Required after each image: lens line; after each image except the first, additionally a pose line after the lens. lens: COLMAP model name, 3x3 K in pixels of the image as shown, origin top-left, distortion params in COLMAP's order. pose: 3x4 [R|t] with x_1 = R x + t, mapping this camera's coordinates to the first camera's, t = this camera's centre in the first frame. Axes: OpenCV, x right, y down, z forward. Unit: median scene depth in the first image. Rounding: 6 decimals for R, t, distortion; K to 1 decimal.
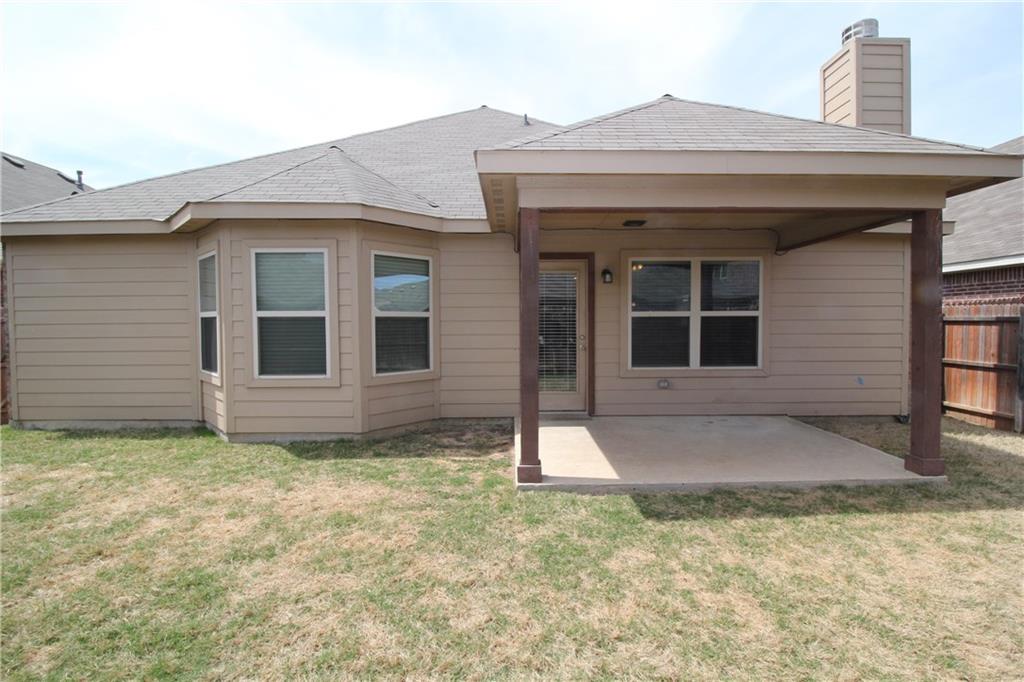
lens RADIAL K [[480.0, 0, 516.5], [0, 480.0, 337.2], [0, 0, 1]] dist [-0.007967, -0.005792]
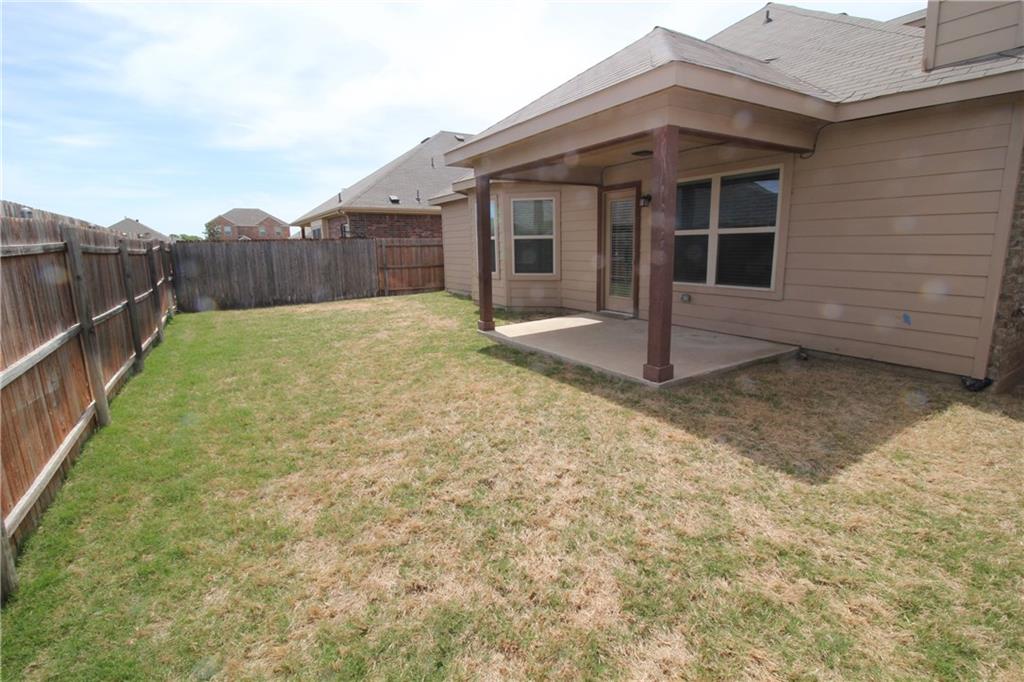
lens RADIAL K [[480.0, 0, 514.0], [0, 480.0, 338.9], [0, 0, 1]] dist [-0.007967, -0.005792]
pose [[0.514585, 0.163077, -0.841789, 1.046446], [-0.017809, 0.983568, 0.179657, 0.000089], [0.857254, -0.077457, 0.509034, 0.102857]]
